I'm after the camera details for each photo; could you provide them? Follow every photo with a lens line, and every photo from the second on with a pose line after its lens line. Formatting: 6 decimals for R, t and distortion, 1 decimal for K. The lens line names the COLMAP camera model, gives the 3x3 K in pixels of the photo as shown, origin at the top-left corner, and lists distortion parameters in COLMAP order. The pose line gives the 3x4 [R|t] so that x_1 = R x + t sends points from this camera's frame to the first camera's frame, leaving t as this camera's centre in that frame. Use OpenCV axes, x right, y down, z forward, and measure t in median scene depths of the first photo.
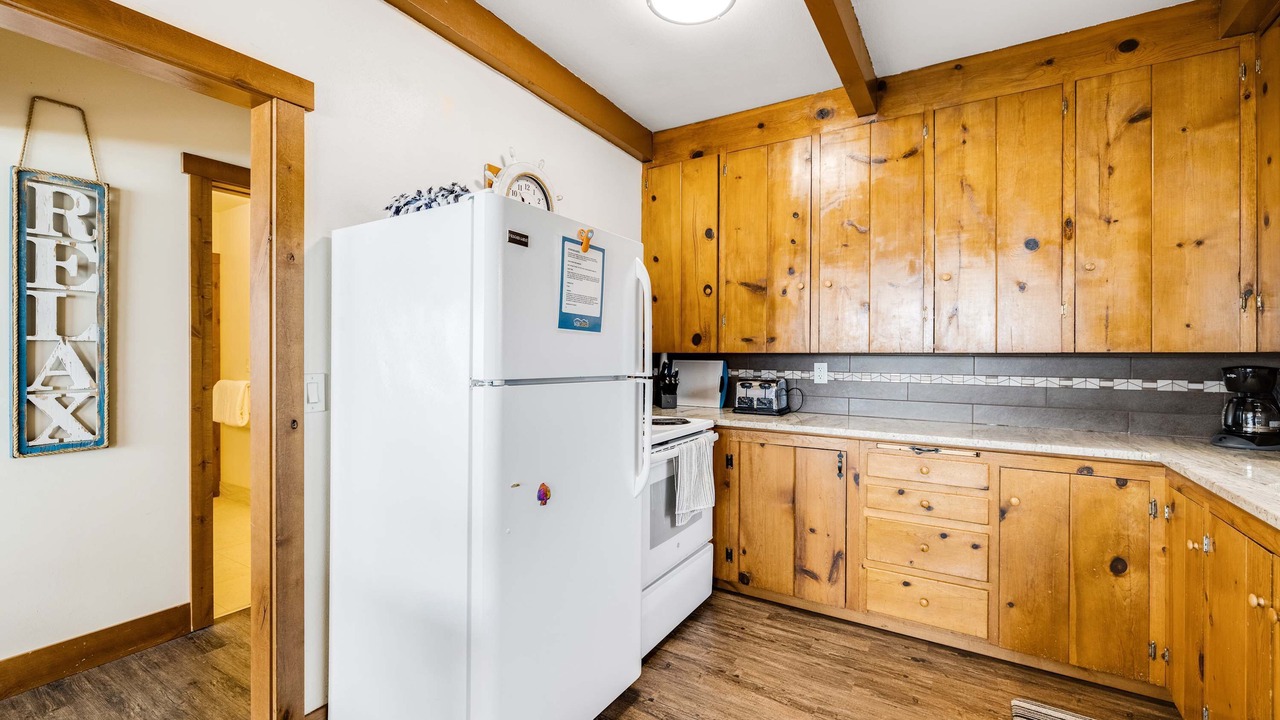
lens RADIAL K [[543.6, 0, 642.4], [0, 543.6, 355.5], [0, 0, 1]] dist [-0.001080, -0.000487]
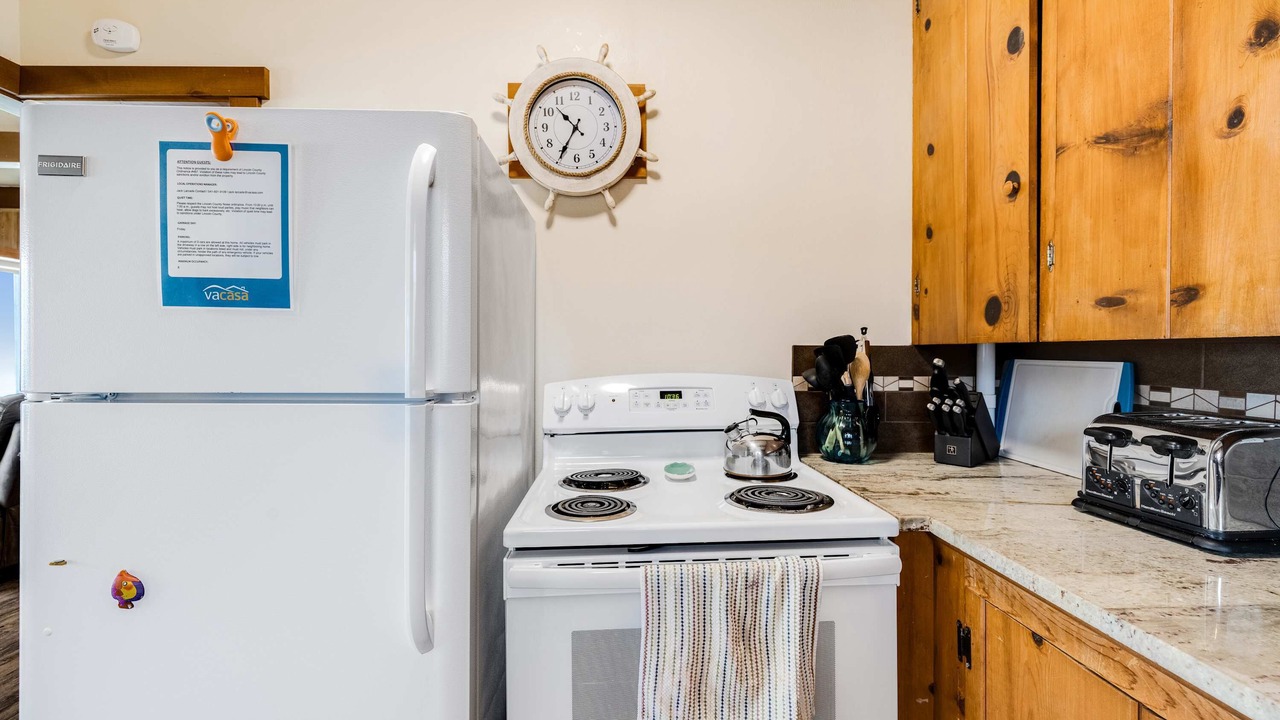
lens RADIAL K [[543.6, 0, 642.4], [0, 543.6, 355.5], [0, 0, 1]] dist [-0.001080, -0.000487]
pose [[0.556541, 0.000710, -0.830820, 0.322775], [0.006254, 0.999968, 0.005044, 0.001060], [0.830796, -0.008003, 0.556519, 0.593263]]
